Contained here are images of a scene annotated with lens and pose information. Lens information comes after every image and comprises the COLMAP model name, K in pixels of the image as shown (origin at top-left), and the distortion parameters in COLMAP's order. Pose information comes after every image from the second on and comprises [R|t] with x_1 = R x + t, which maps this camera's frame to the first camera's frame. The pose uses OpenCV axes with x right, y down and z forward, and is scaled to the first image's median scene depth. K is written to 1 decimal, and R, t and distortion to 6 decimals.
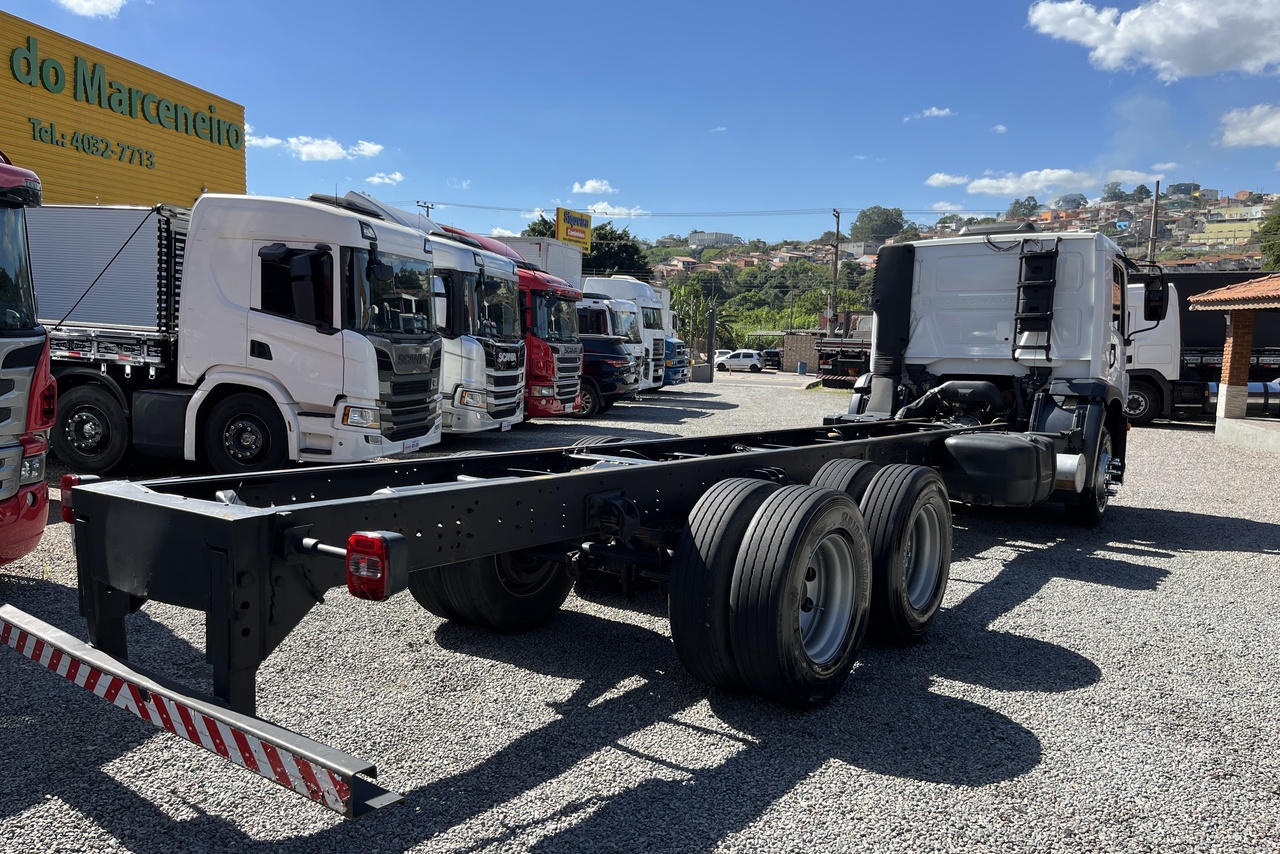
lens RADIAL K [[974.7, 0, 642.3], [0, 974.7, 424.2], [0, 0, 1]] dist [0.057953, -0.073610]
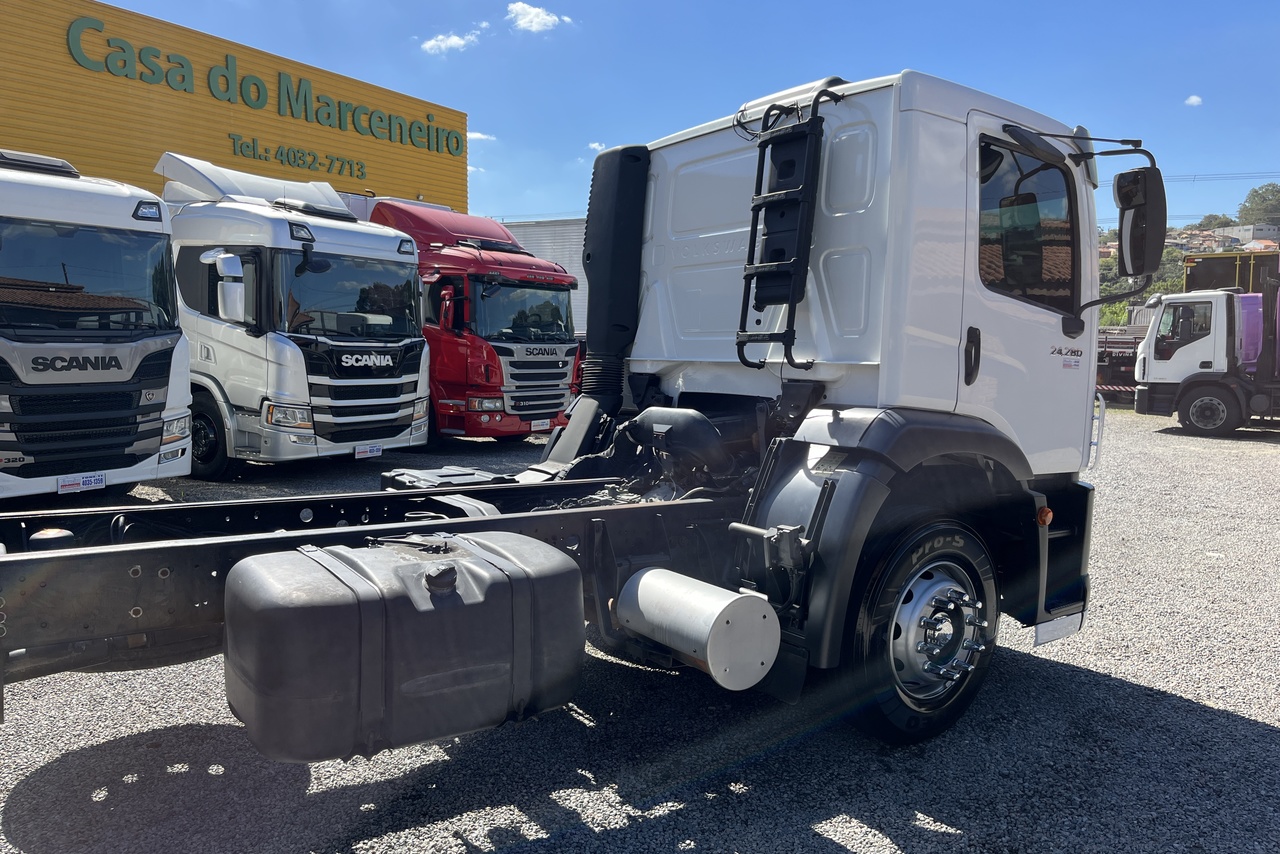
lens RADIAL K [[974.7, 0, 633.3], [0, 974.7, 435.1], [0, 0, 1]] dist [0.057953, -0.073610]
pose [[0.945546, 0.021058, -0.324805, 0.127919], [-0.018505, 0.999769, 0.010948, -0.009468], [0.324961, -0.004341, 0.945718, 0.142000]]
